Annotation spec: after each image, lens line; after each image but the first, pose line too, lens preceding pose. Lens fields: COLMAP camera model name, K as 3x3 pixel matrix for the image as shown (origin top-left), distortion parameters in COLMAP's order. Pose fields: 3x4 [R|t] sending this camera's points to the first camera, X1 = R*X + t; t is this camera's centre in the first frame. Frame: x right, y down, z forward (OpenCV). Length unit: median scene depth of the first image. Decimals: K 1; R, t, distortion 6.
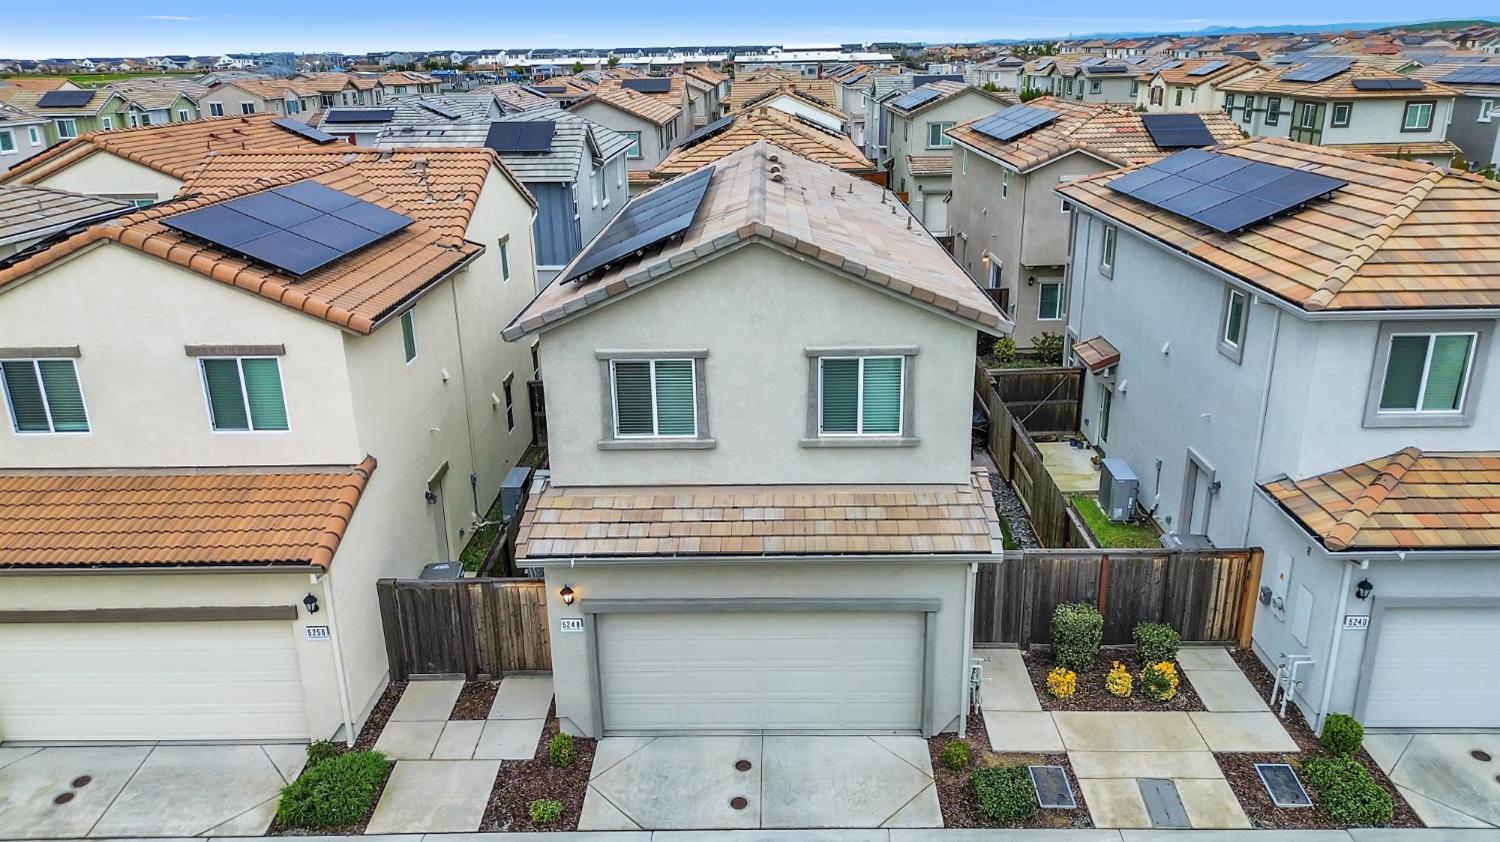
lens RADIAL K [[1059.5, 0, 750.5], [0, 1059.5, 422.5], [0, 0, 1]] dist [0.041345, 0.000688]
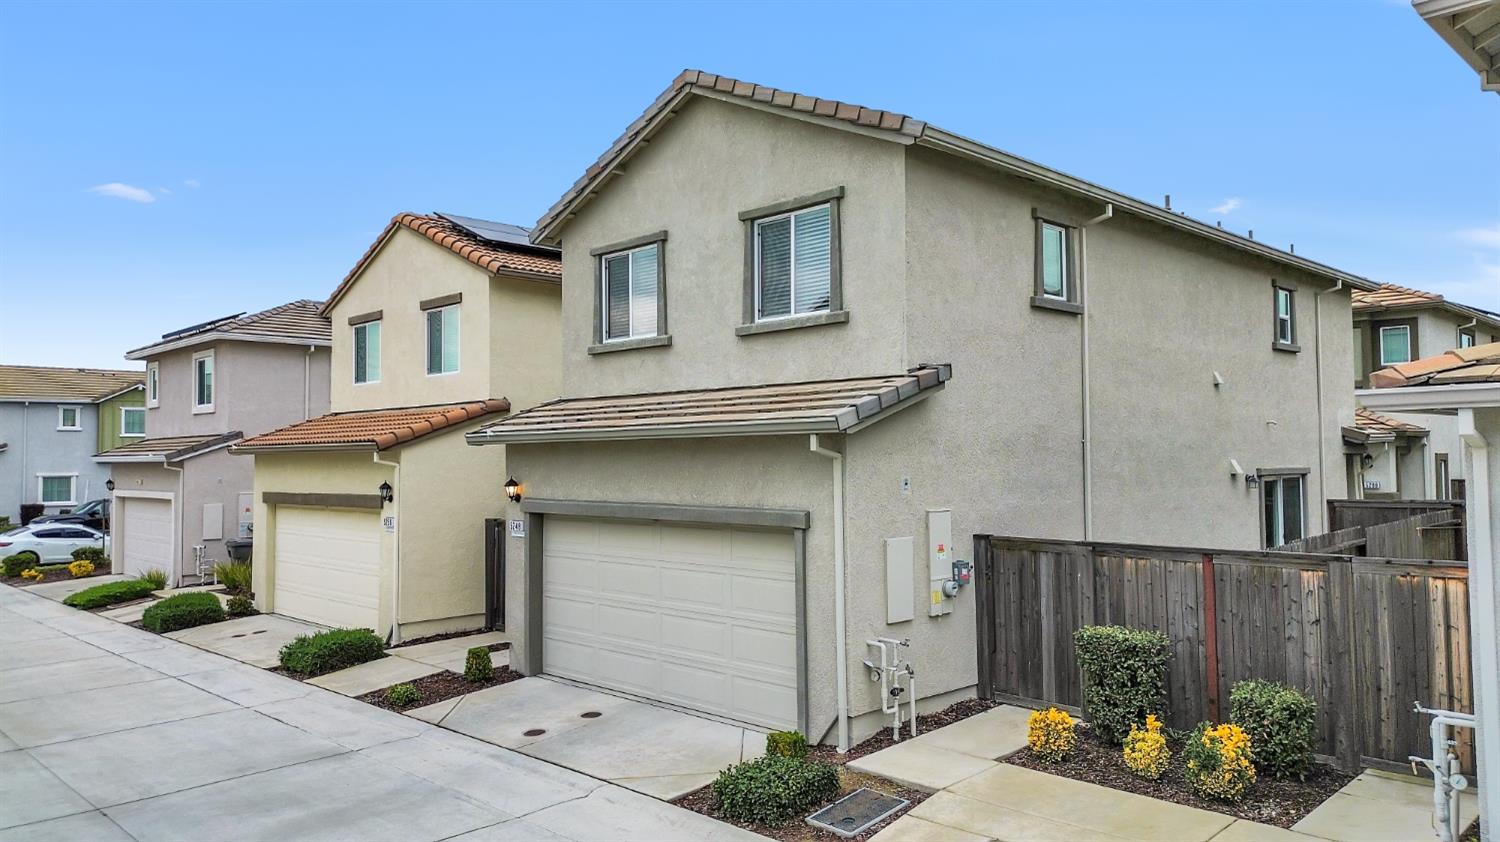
lens RADIAL K [[1059.5, 0, 753.0], [0, 1059.5, 419.7], [0, 0, 1]] dist [0.041345, 0.000688]
pose [[0.716991, -0.011351, -0.696990, 0.628252], [-0.232258, 0.938846, -0.254213, 0.290472], [0.657252, 0.344150, 0.670508, 0.480441]]
